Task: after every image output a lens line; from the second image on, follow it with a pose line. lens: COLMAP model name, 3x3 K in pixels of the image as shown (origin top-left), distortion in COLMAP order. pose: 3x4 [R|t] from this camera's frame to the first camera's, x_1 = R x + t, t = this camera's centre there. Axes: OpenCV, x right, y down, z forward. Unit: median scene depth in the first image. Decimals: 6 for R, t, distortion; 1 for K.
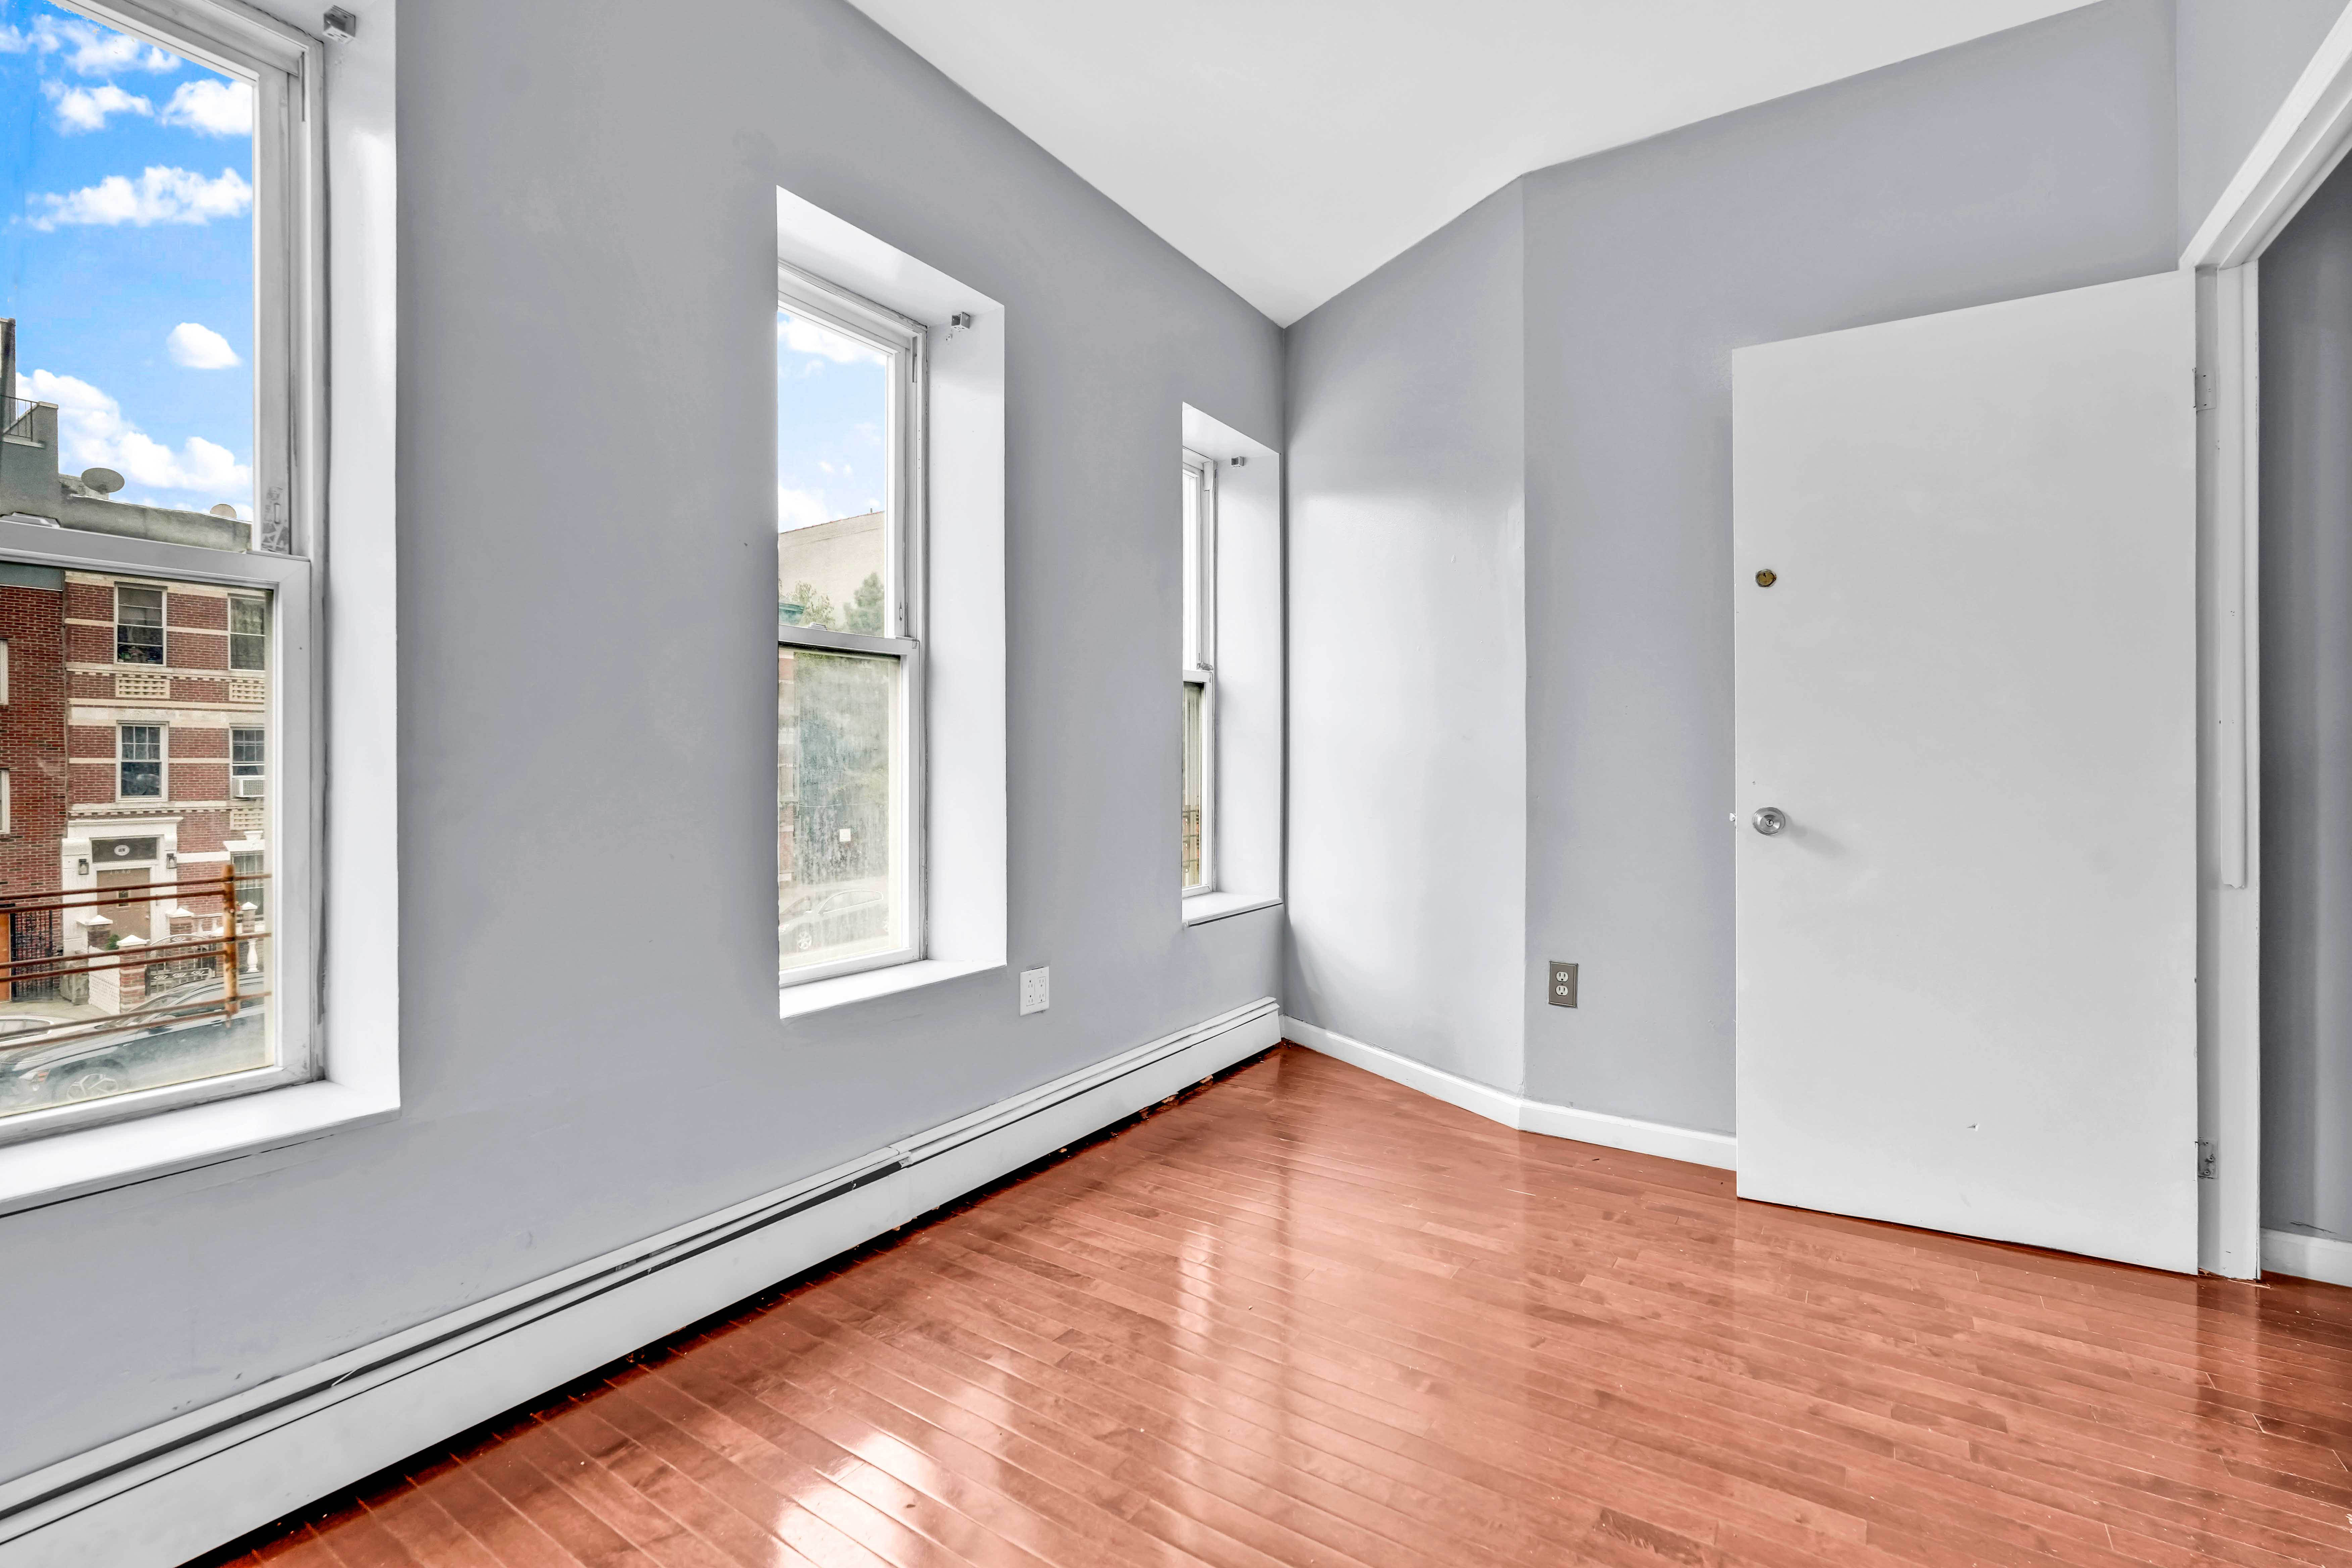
lens RADIAL K [[1047.5, 0, 1169.8], [0, 1047.5, 774.6], [0, 0, 1]] dist [-0.006937, 0.007741]
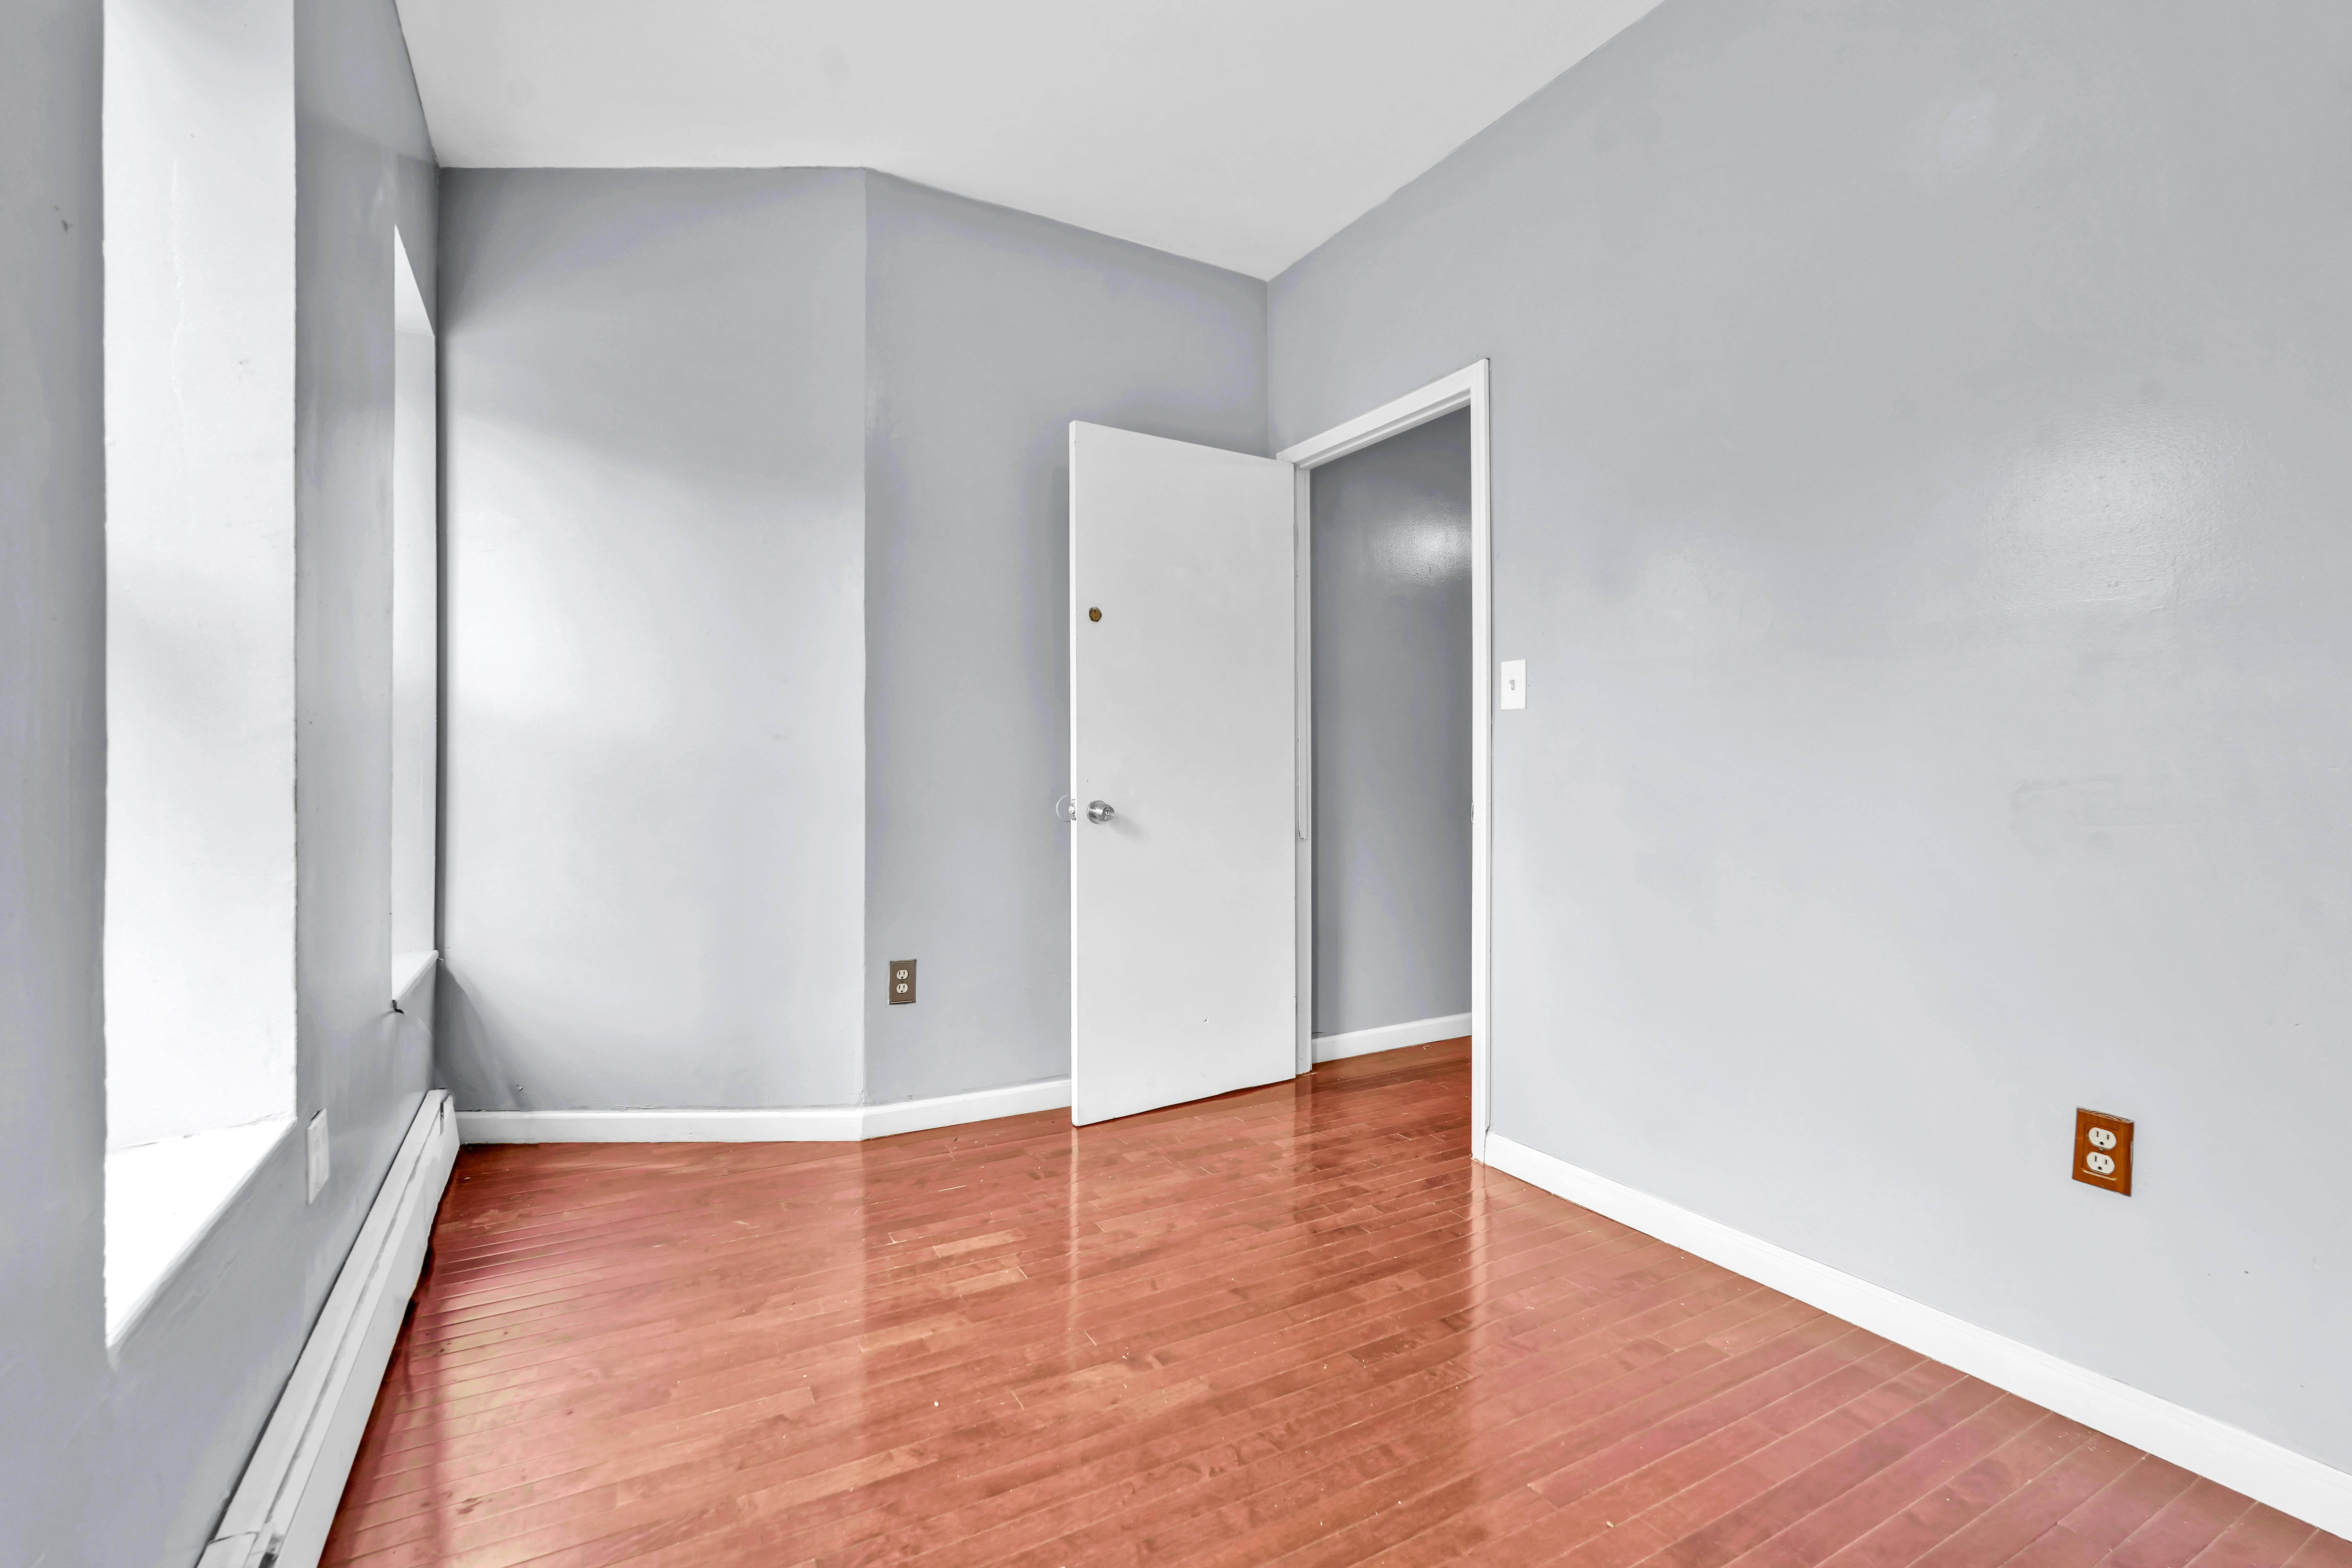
lens RADIAL K [[1047.5, 0, 1159.1], [0, 1047.5, 763.9], [0, 0, 1]] dist [-0.006937, 0.007741]
pose [[0.460056, 0.005690, 0.887872, -0.413196], [0.005797, 0.999939, -0.009412, -0.000042], [-0.887871, 0.009477, 0.459995, 0.309634]]
